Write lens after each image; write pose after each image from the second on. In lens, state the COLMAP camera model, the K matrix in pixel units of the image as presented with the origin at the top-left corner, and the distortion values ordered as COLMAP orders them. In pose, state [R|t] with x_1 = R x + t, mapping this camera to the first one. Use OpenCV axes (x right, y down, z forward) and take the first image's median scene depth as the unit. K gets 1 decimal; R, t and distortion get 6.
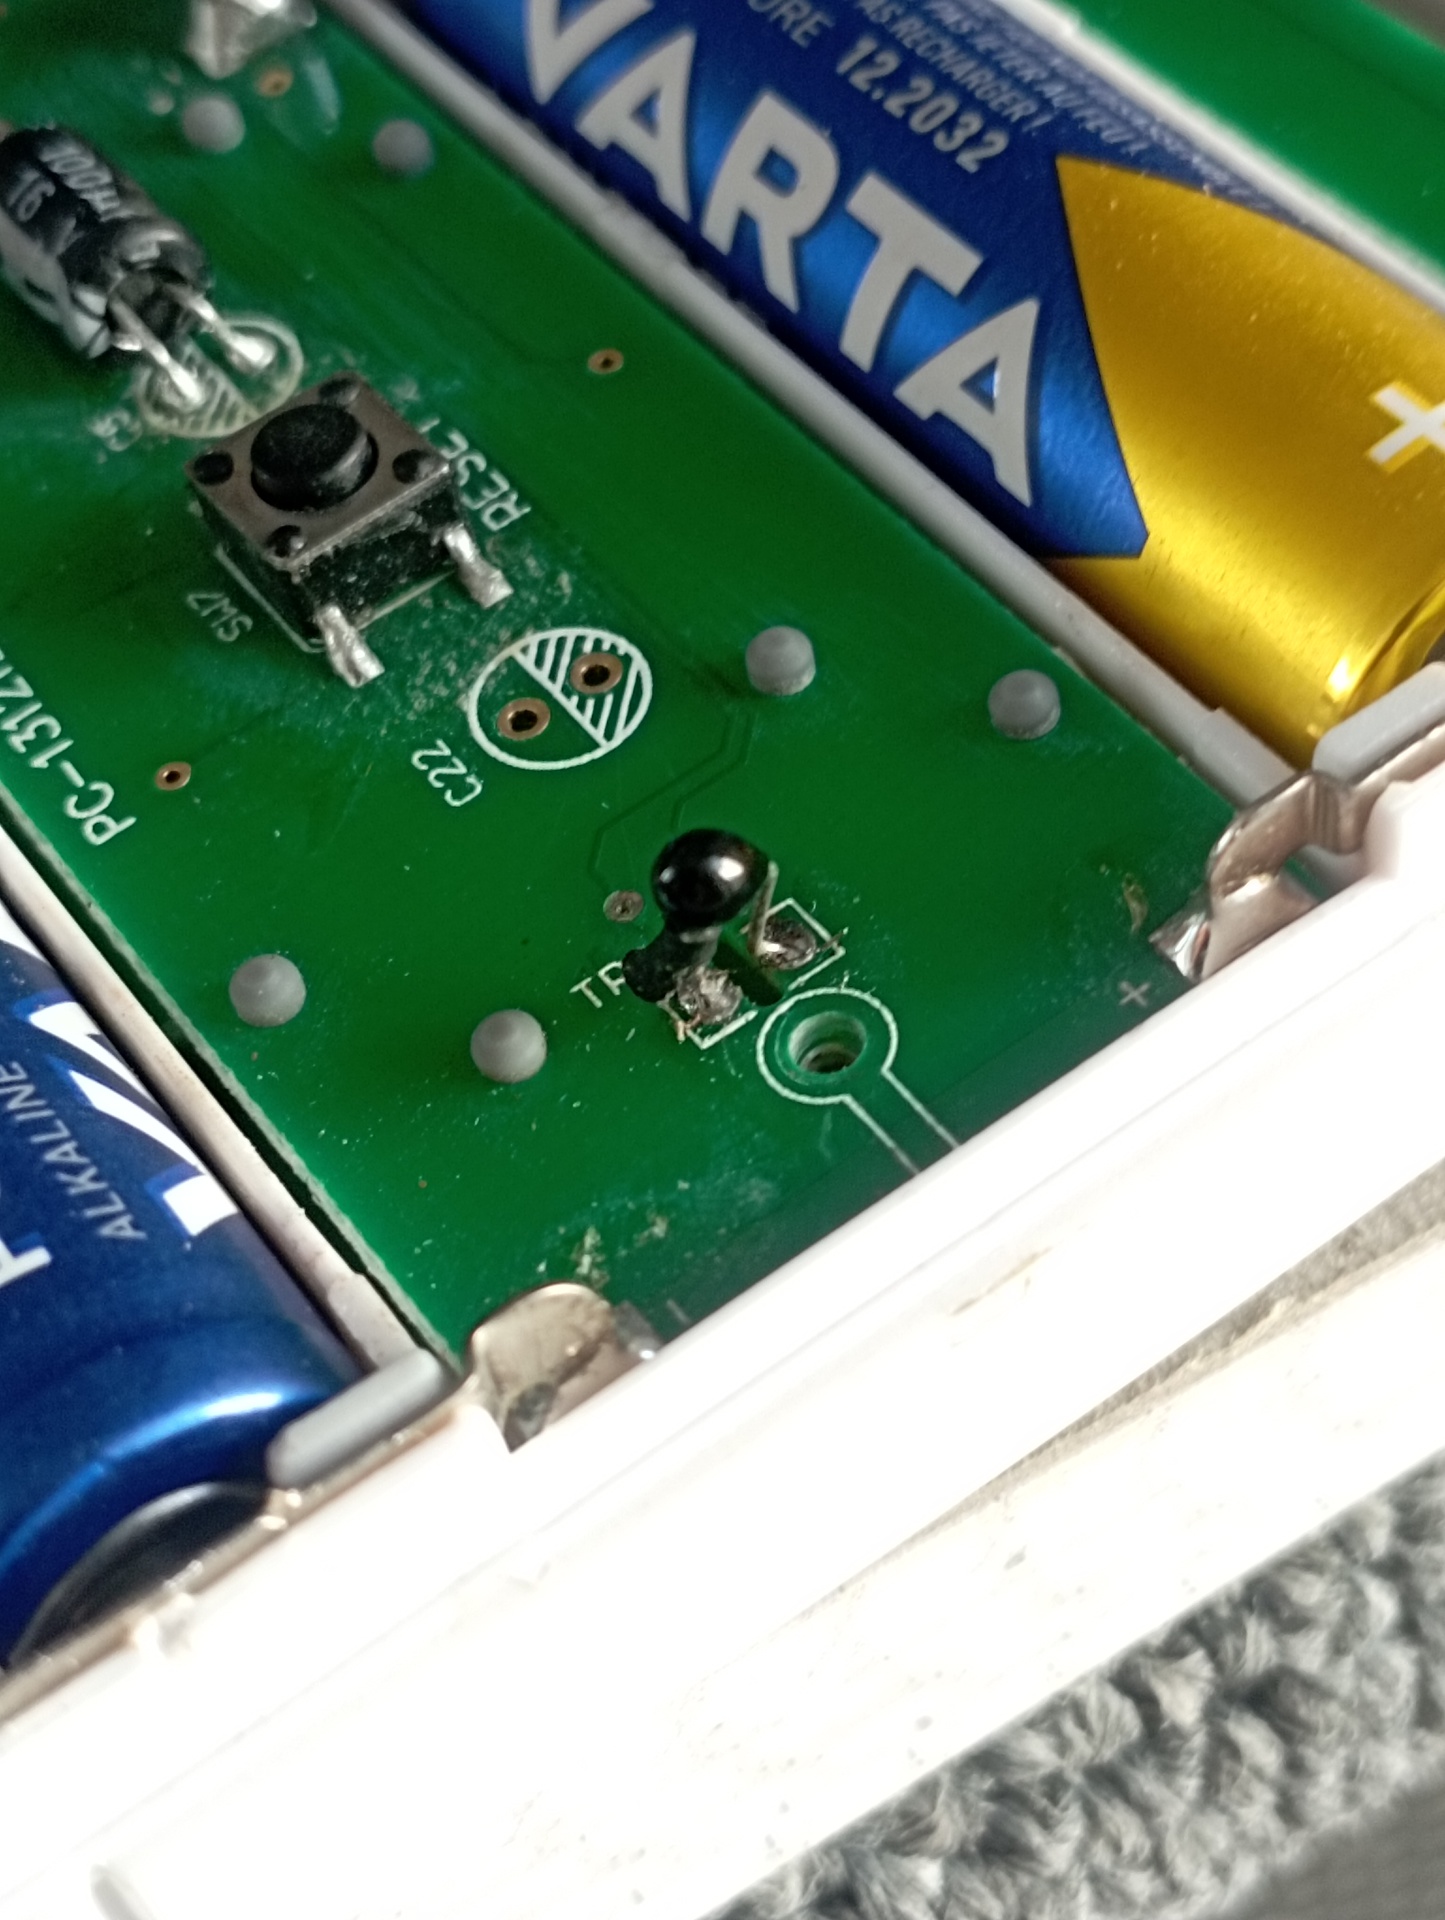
lens RADIAL K [[3317.1, 0, 722.5], [0, 3317.1, 960.0], [0, 0, 1]] dist [0.126205, 0.118986]
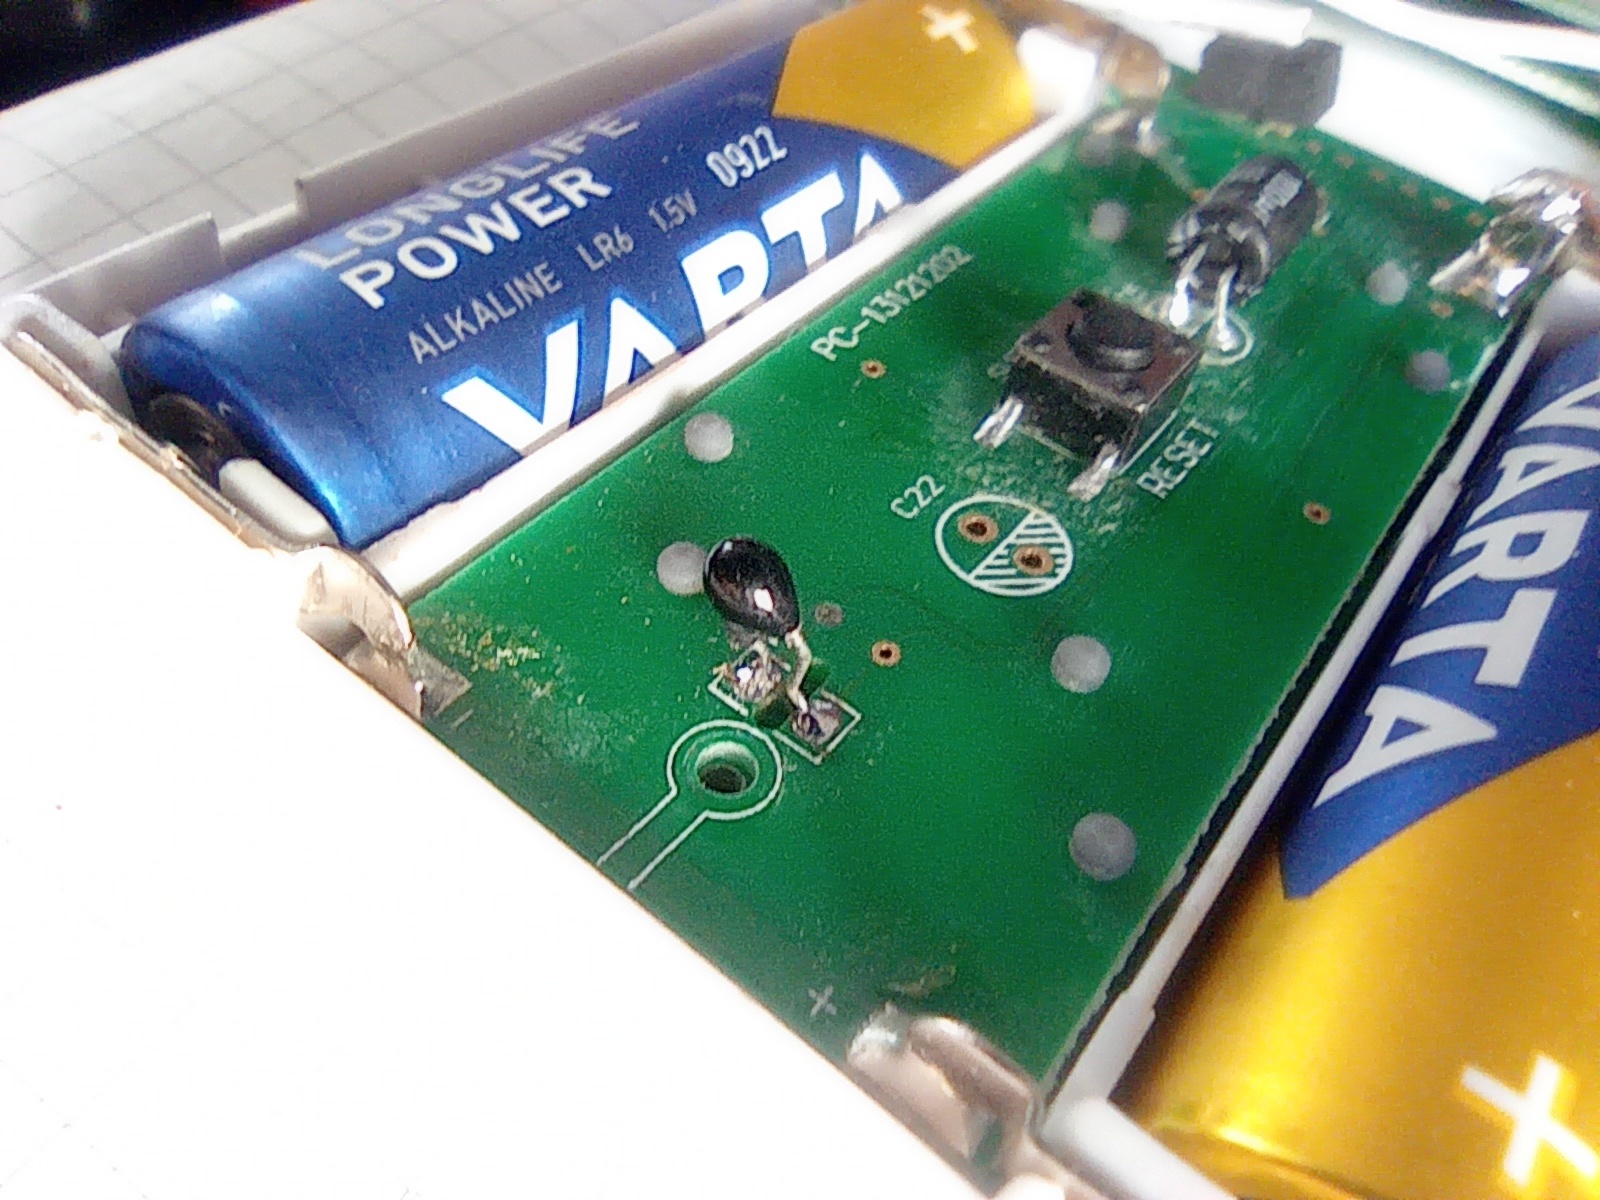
lens RADIAL K [[1180.3, 0, 809.3], [0, 1180.3, 599.4], [0, 0, 1]] dist [0.120734, -0.252473]
pose [[0.280725, 0.832169, -0.478214, 0.178789], [-0.848222, 0.448257, 0.282108, -0.137870], [0.449124, 0.326437, 0.831701, 0.570005]]
